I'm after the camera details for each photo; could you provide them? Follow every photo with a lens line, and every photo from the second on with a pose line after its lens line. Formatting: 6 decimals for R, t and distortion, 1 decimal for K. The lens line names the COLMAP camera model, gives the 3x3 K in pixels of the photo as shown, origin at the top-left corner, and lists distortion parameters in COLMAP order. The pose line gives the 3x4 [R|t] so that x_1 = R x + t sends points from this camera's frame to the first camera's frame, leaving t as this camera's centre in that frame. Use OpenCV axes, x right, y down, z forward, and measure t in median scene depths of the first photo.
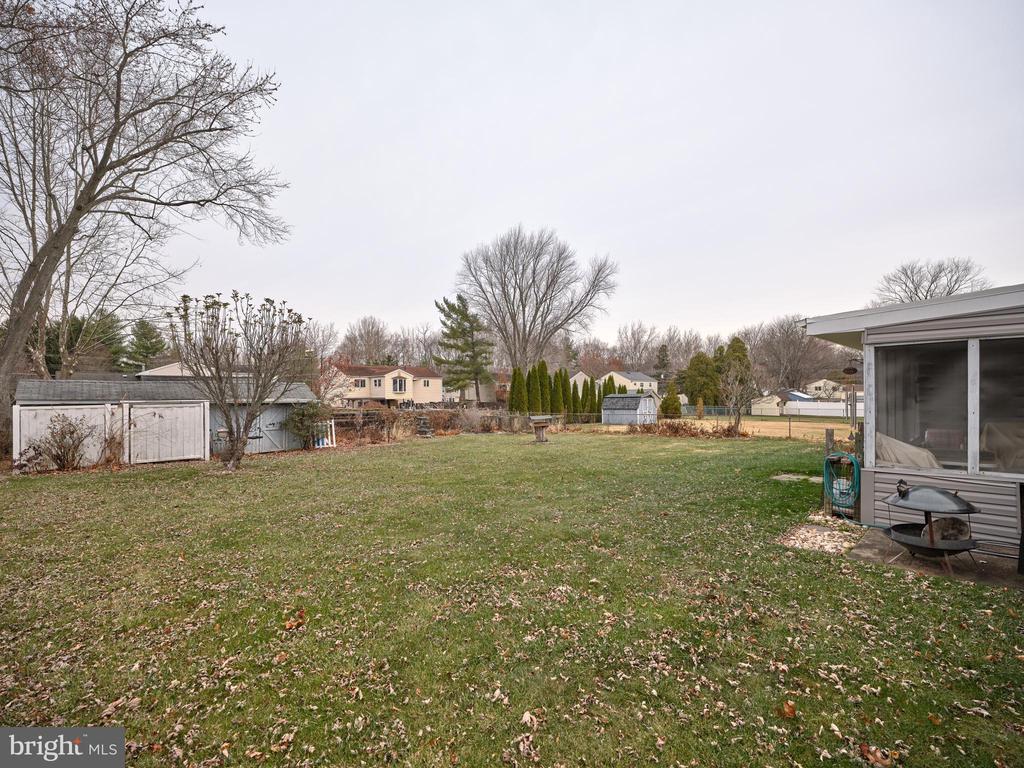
lens RADIAL K [[483.1, 0, 512.0], [0, 483.1, 384.0], [0, 0, 1]] dist [0.001352, 0.000046]
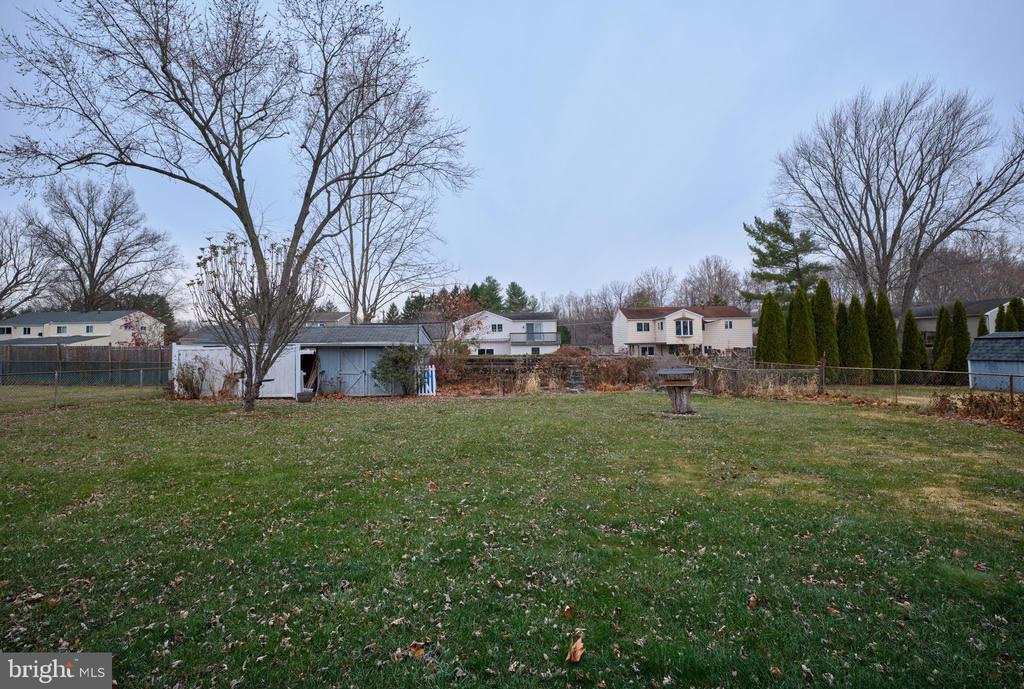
lens RADIAL K [[470.1, 0, 512.3], [0, 470.1, 318.8], [0, 0, 1]] dist [-0.003237, -0.000445]
pose [[0.704800, -0.040272, -0.708262, 0.139342], [0.021891, 0.999147, -0.035028, 0.008743], [0.709068, 0.009184, 0.705080, 0.194687]]
